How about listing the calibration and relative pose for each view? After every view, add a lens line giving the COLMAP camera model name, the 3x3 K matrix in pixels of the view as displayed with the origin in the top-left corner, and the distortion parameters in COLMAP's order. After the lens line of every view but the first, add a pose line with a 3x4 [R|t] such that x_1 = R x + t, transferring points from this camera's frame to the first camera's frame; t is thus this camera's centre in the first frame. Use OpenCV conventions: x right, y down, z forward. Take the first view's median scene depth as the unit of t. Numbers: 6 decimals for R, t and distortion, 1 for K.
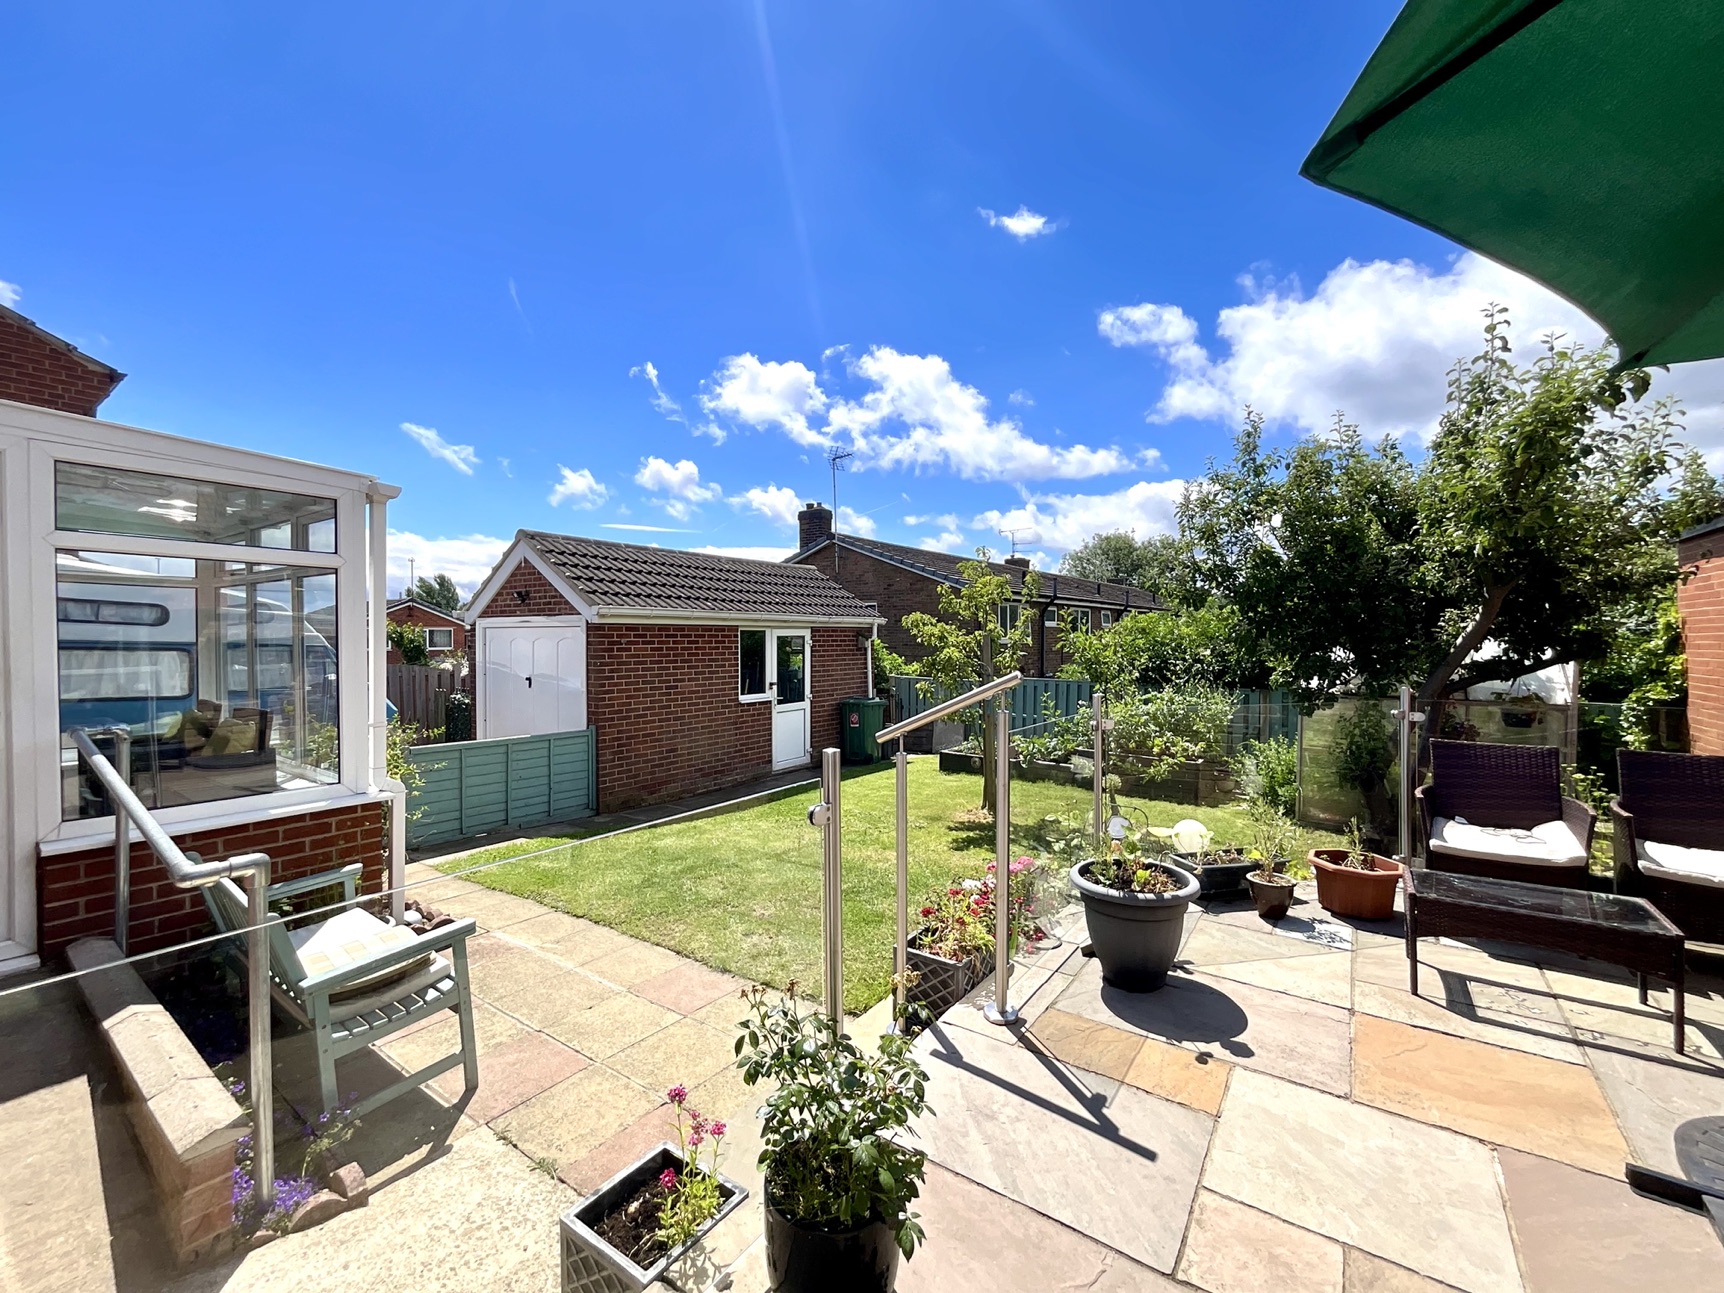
lens RADIAL K [[698.9, 0, 813.2], [0, 698.9, 647.0], [0, 0, 1]] dist [-0.002079, -0.000404]
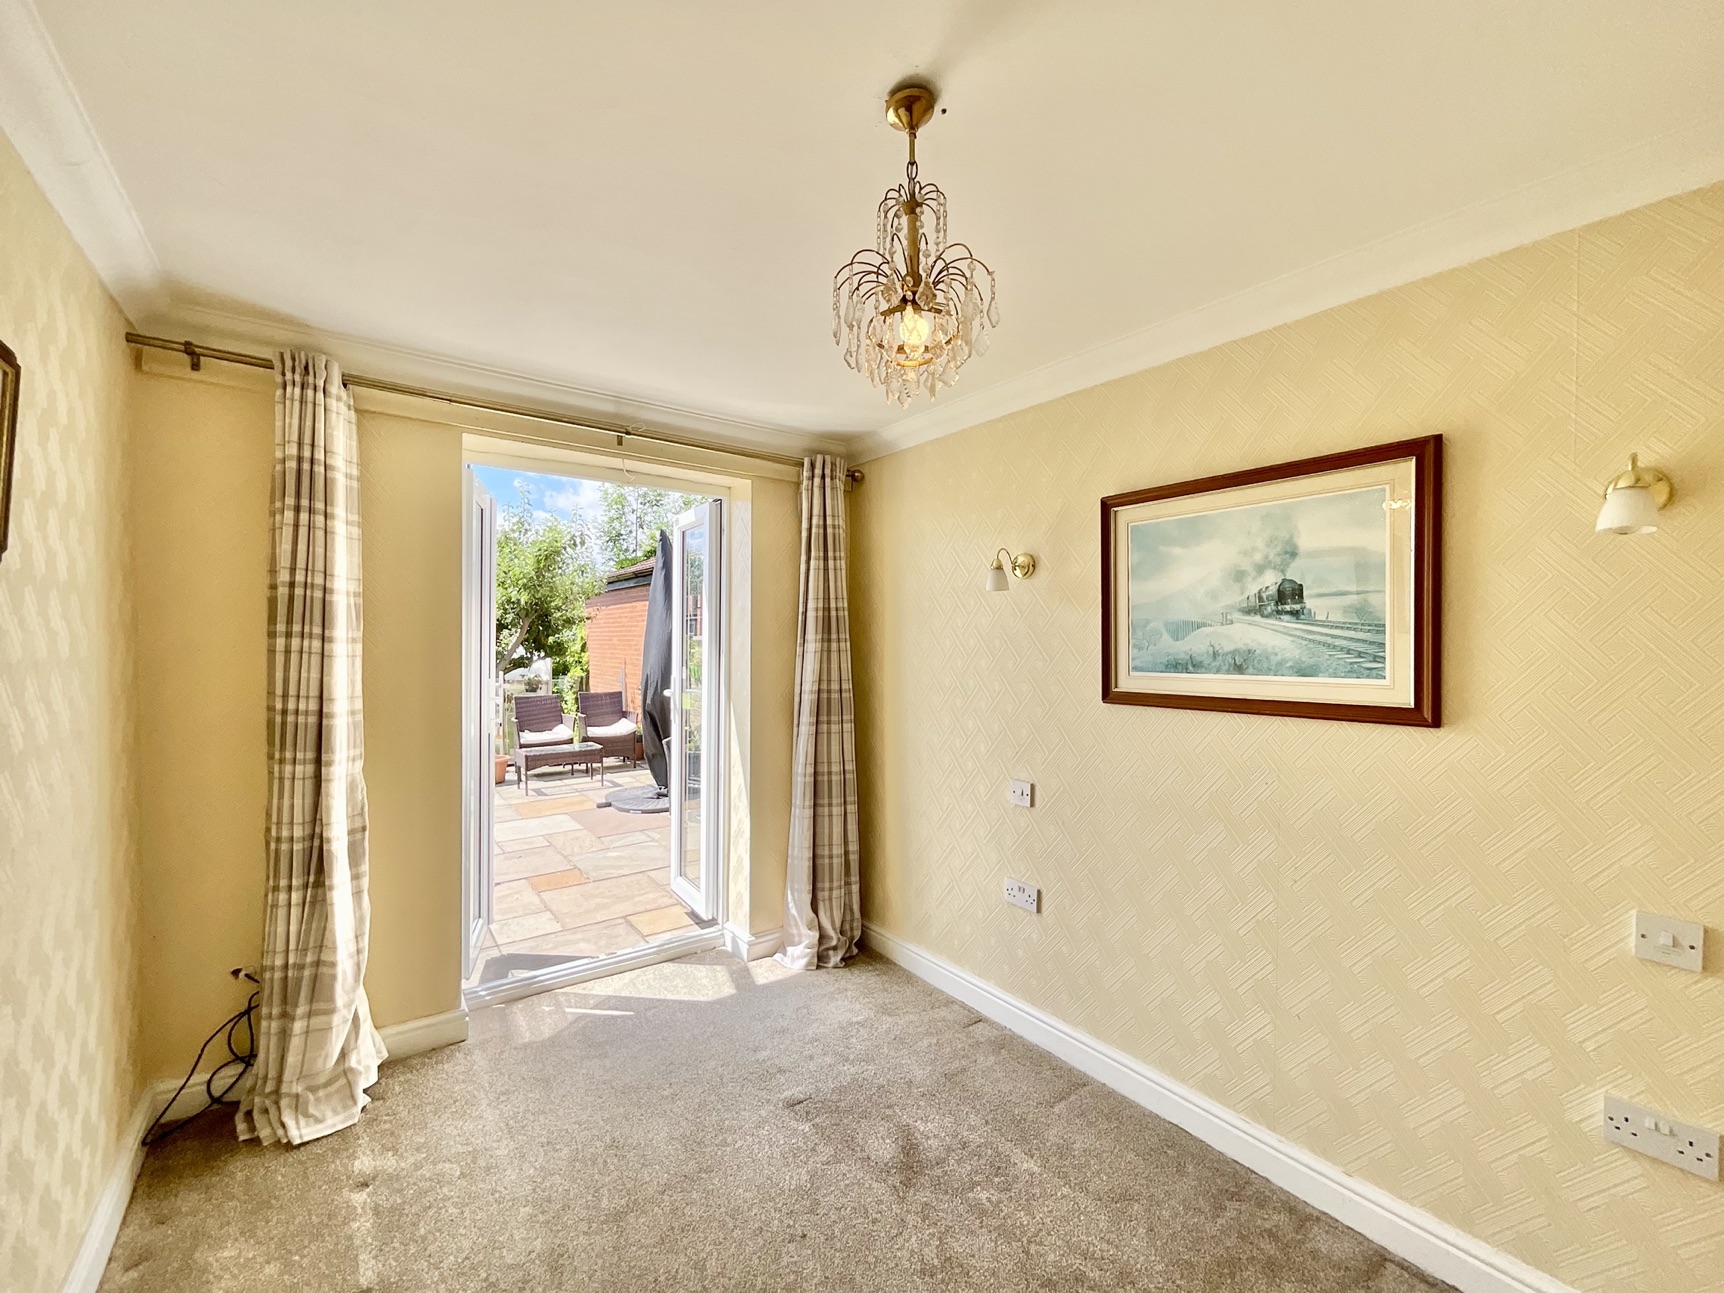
lens RADIAL K [[698.9, 0, 873.3], [0, 698.9, 645.3], [0, 0, 1]] dist [-0.002079, -0.000404]
pose [[0.270762, -0.003807, 0.962639, -0.522140], [0.005255, 0.999983, 0.002476, -0.012845], [-0.962632, 0.004388, 0.270778, -0.375286]]
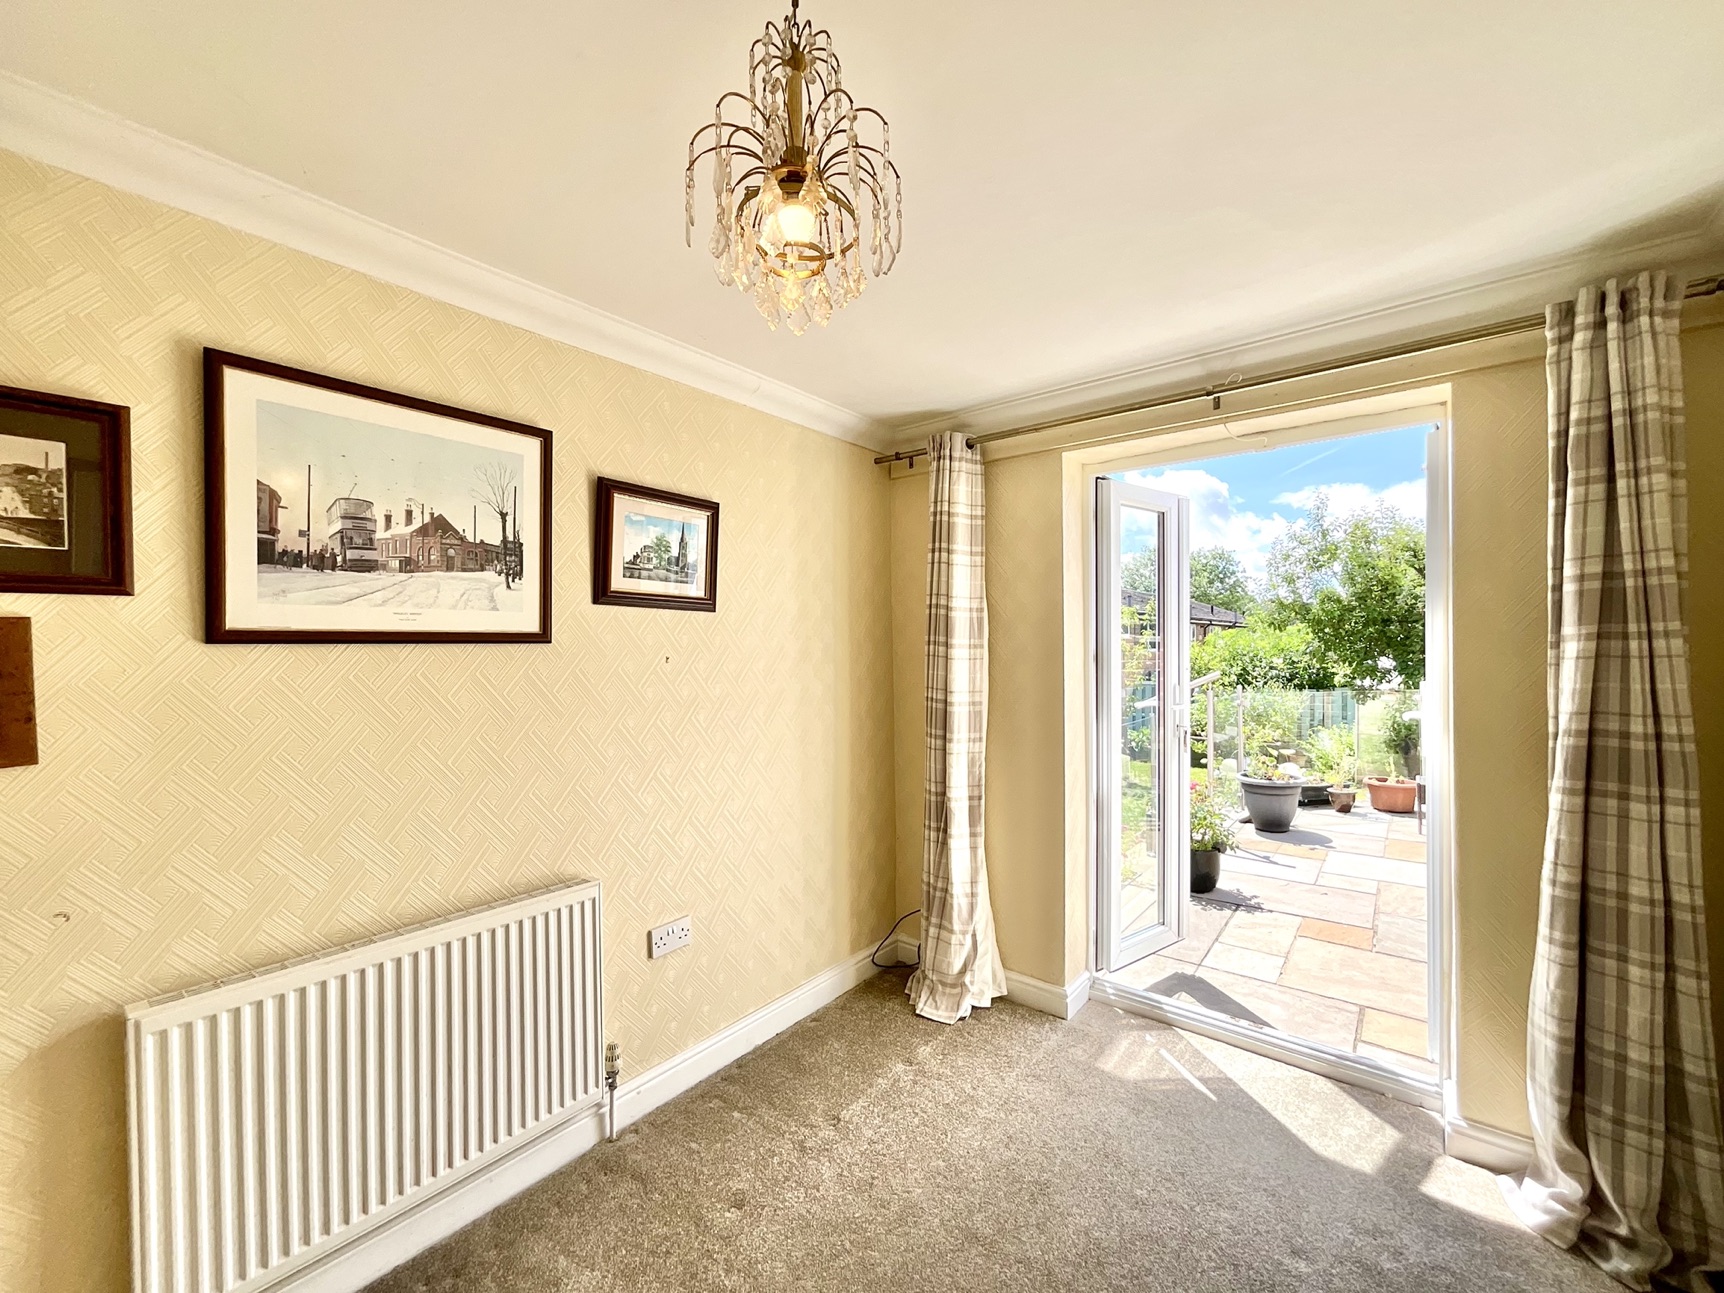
lens RADIAL K [[698.9, 0, 838.3], [0, 698.9, 646.6], [0, 0, 1]] dist [-0.002079, -0.000404]
pose [[0.999460, -0.009095, -0.031568, -0.326334], [0.008642, 0.999858, -0.014459, -0.010074], [0.031695, 0.014179, 0.999397, -0.475247]]
